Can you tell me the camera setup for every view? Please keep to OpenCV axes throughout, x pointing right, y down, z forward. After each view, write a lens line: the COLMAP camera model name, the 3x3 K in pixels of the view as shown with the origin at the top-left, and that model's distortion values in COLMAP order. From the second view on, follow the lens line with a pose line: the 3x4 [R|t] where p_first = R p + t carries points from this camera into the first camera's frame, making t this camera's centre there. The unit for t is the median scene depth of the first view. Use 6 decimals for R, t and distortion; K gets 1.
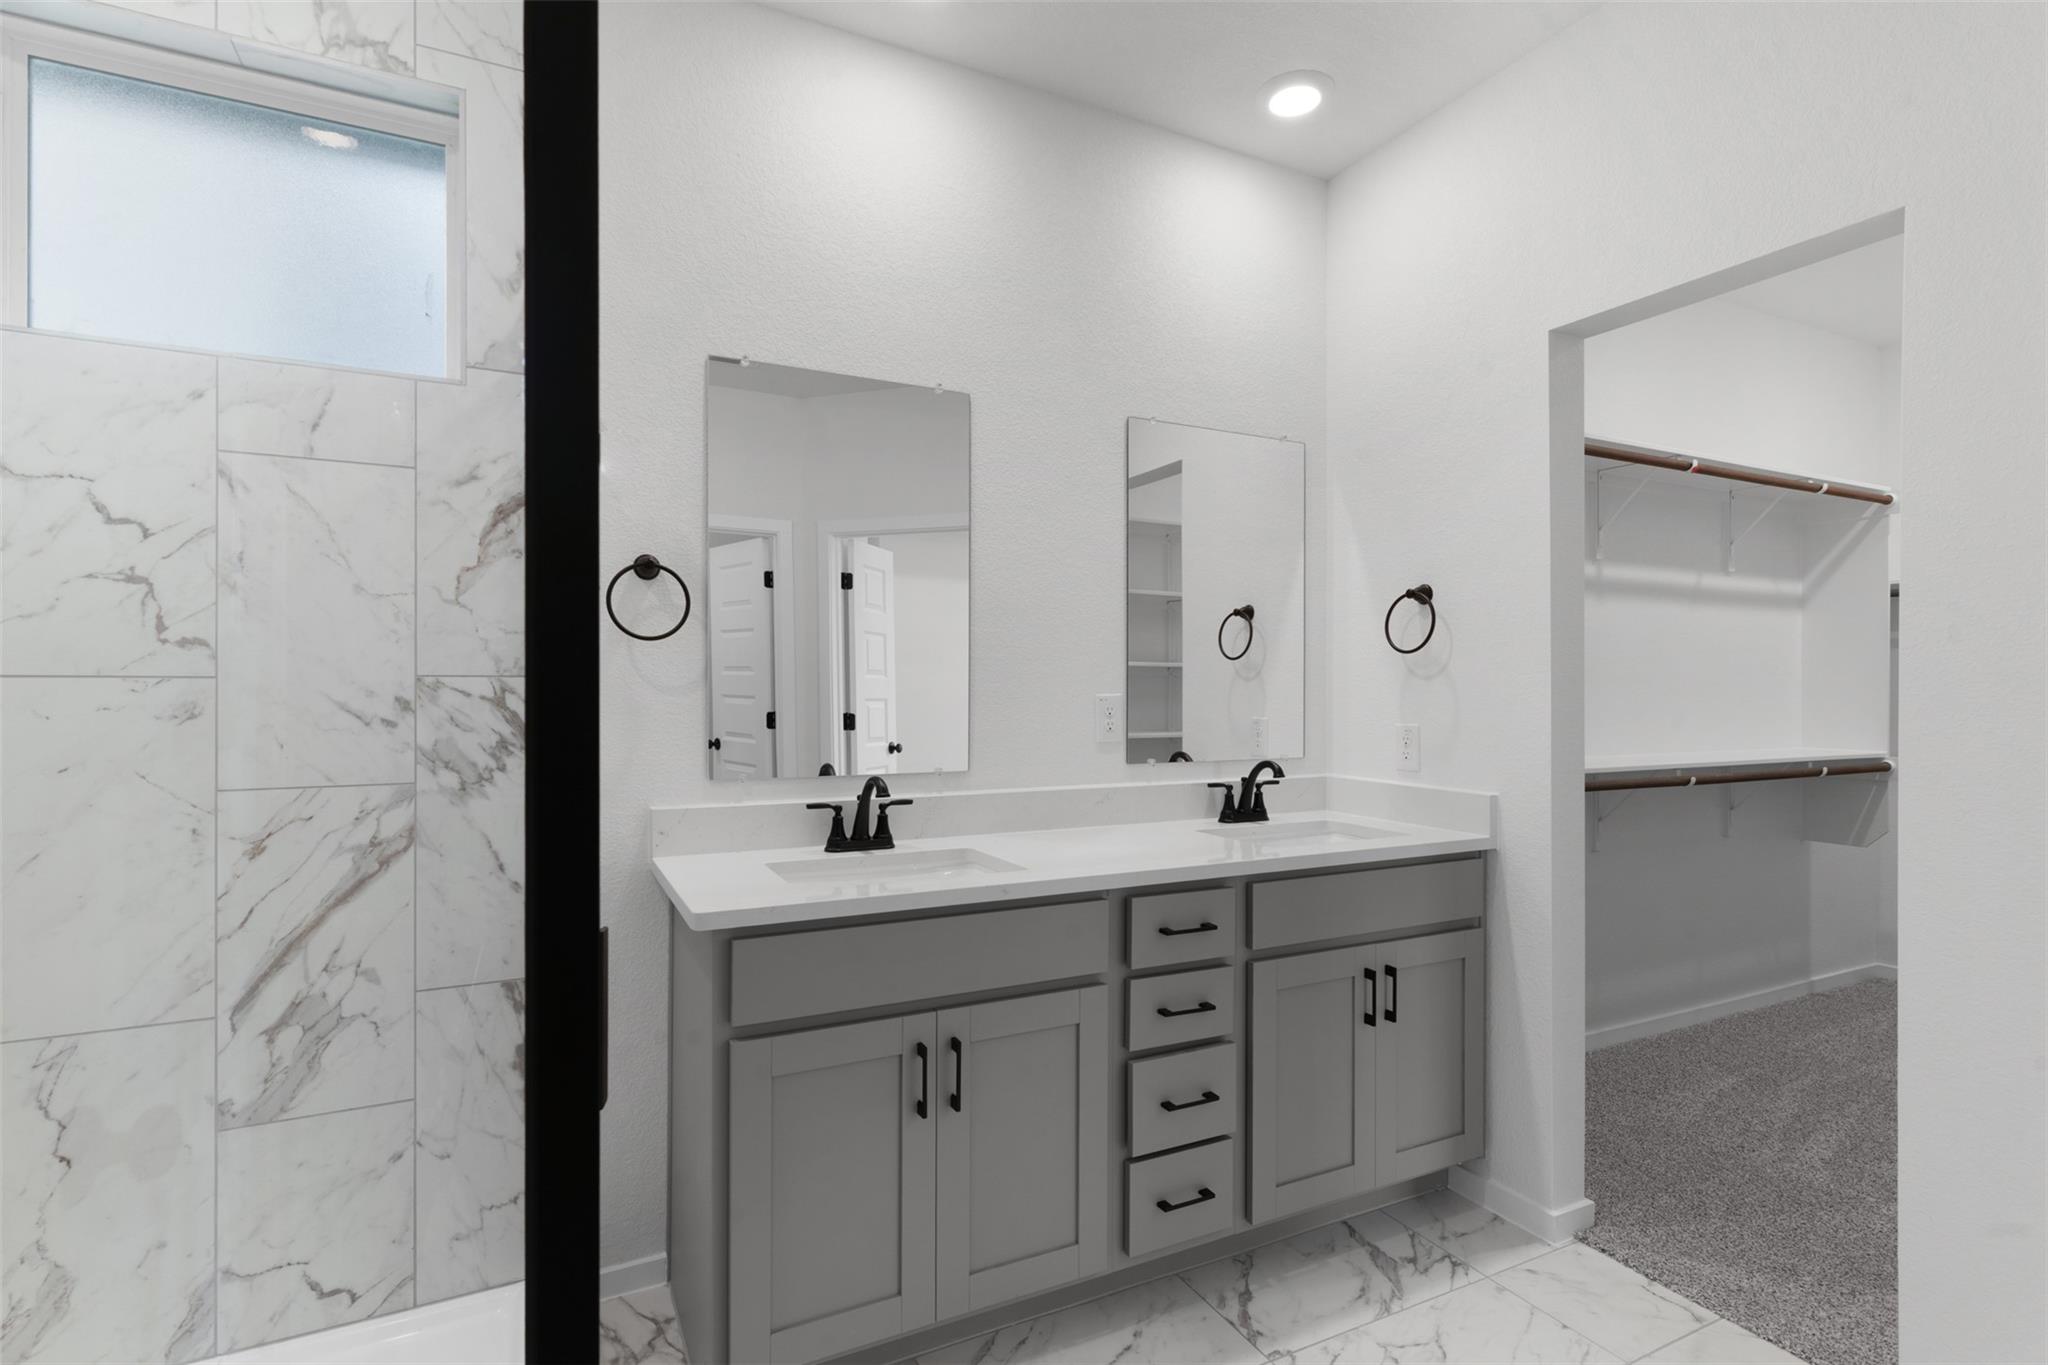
lens RADIAL K [[979.7, 0, 1013.1], [0, 979.7, 691.2], [0, 0, 1]] dist [0.009957, -0.000673]
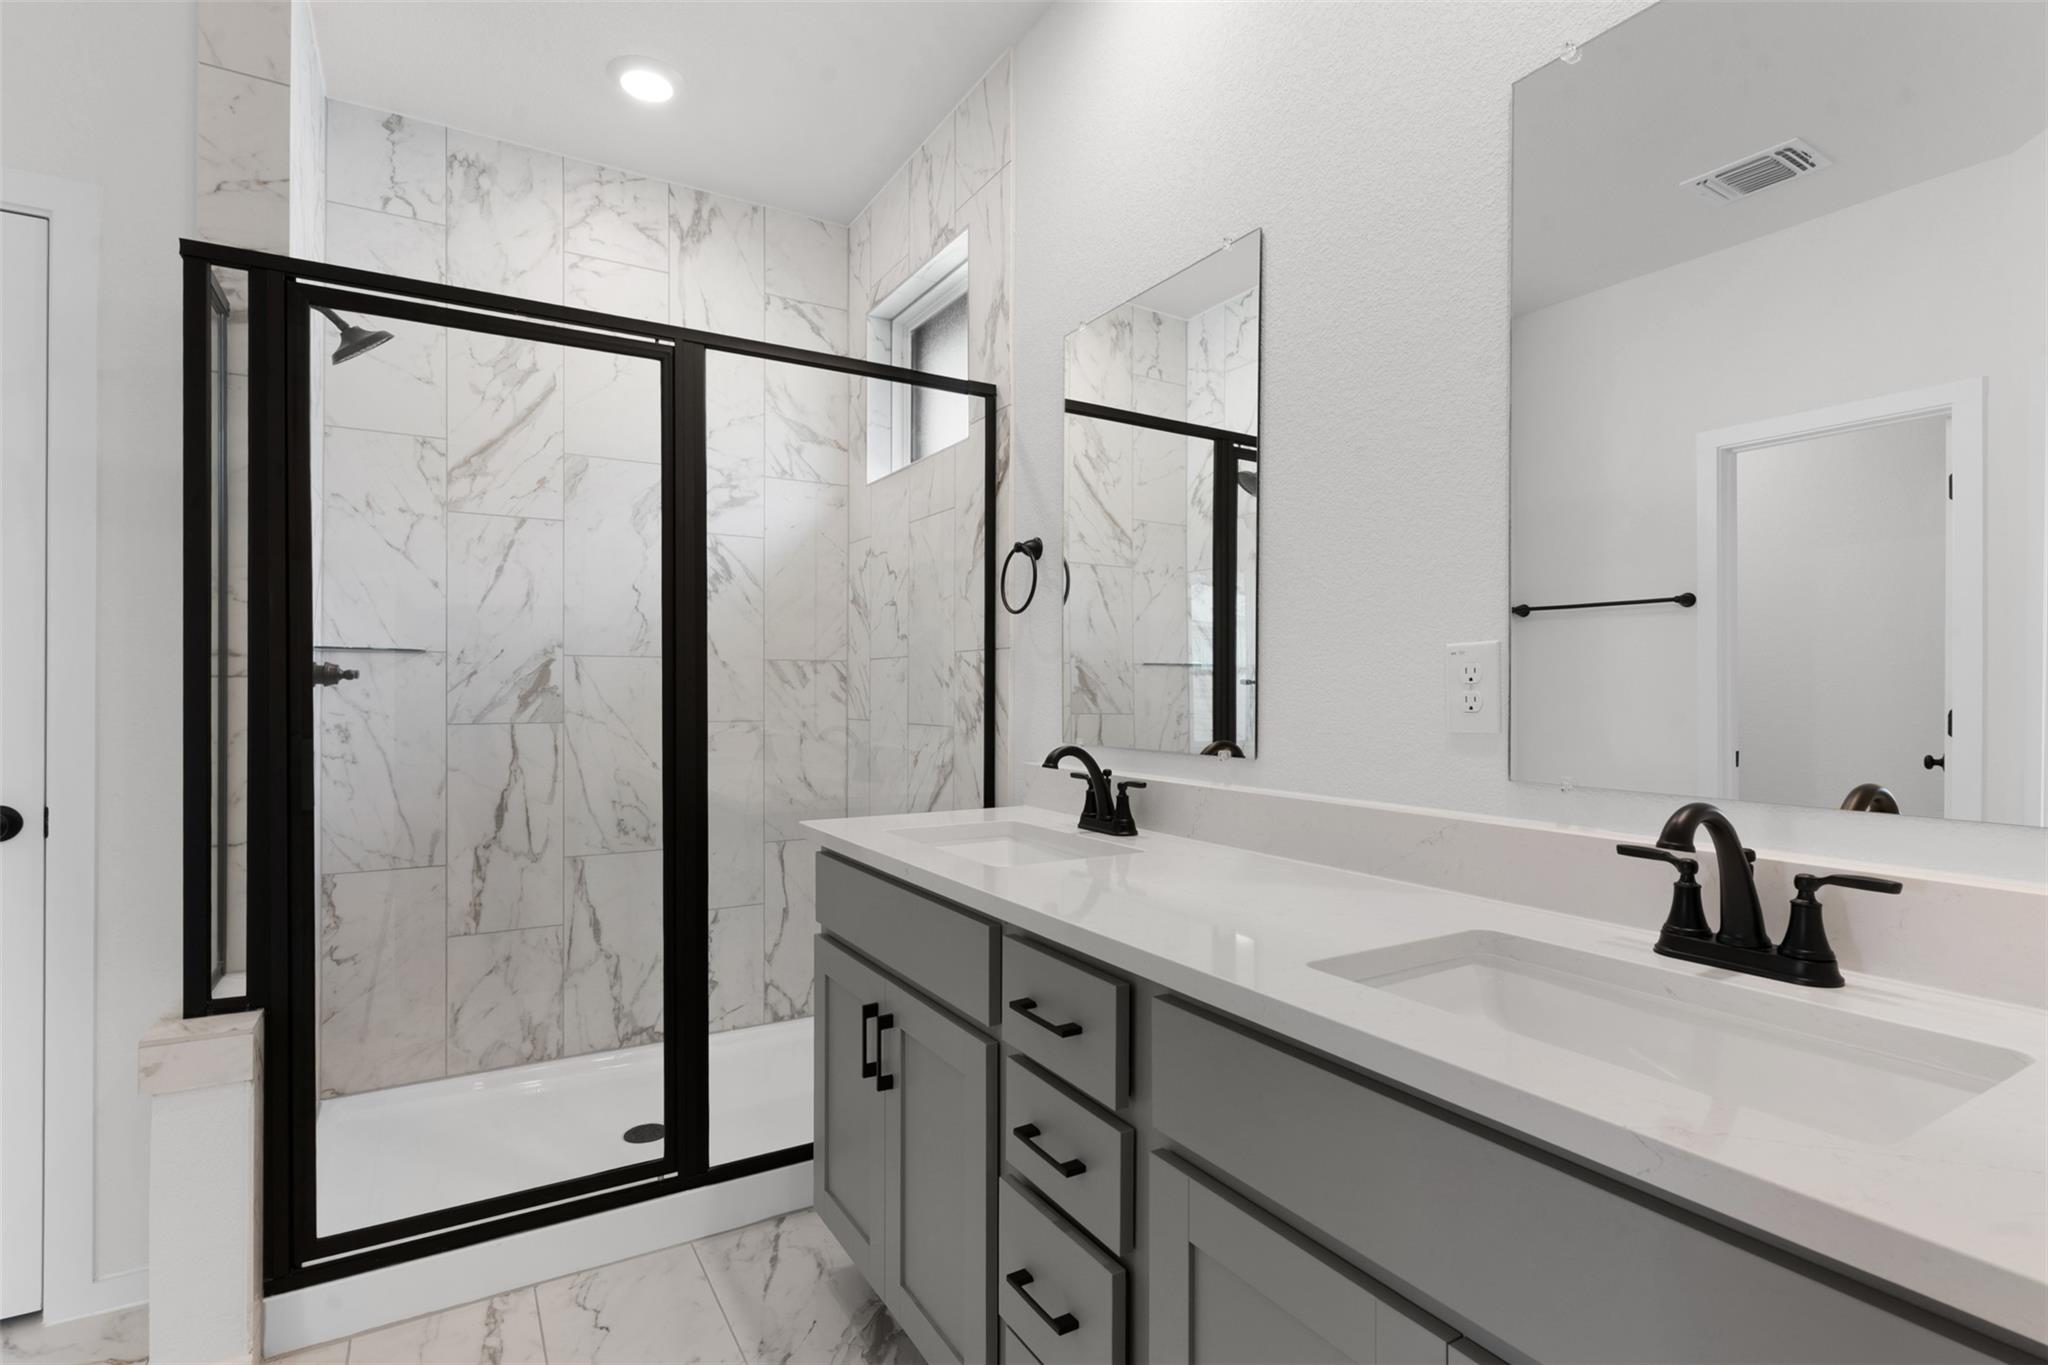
lens RADIAL K [[979.7, 0, 1013.1], [0, 979.7, 691.2], [0, 0, 1]] dist [0.009957, -0.000673]
pose [[0.063448, -0.000818, -0.997985, 0.747016], [-0.005110, 0.999986, -0.001145, 0.038572], [0.997972, 0.005173, 0.063443, 0.894724]]
